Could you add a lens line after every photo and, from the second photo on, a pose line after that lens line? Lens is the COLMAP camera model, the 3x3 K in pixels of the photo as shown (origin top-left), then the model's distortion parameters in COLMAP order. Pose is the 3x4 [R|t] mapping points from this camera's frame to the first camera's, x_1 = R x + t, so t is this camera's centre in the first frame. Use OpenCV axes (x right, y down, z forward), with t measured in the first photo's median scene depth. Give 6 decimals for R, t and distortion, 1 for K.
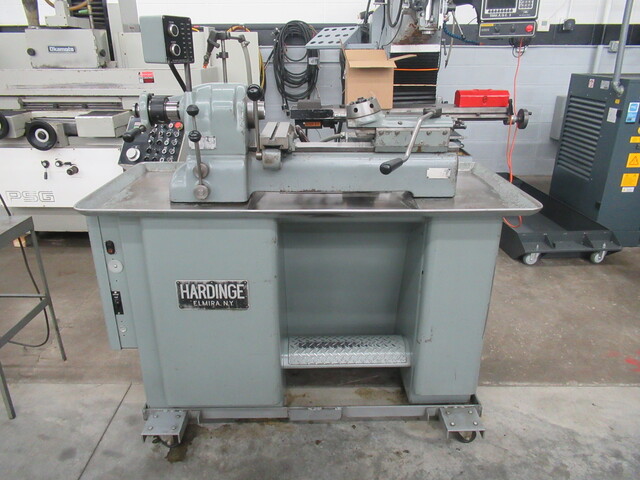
lens RADIAL K [[477.4, 0, 317.9], [0, 477.4, 240.1], [0, 0, 1]] dist [-0.009614, 0.002487]
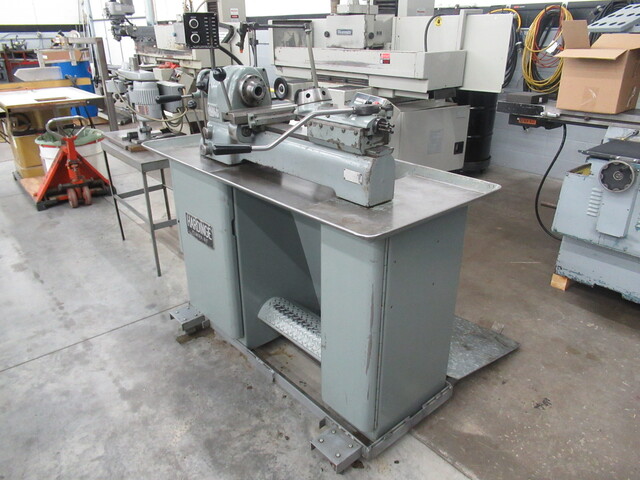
lens RADIAL K [[477.4, 0, 315.4], [0, 477.4, 239.0], [0, 0, 1]] dist [-0.009614, 0.002487]
pose [[0.644889, 0.305481, -0.700571, 0.455437], [-0.279320, 0.947440, 0.156008, -0.076573], [0.711406, 0.095076, 0.696320, 0.164867]]
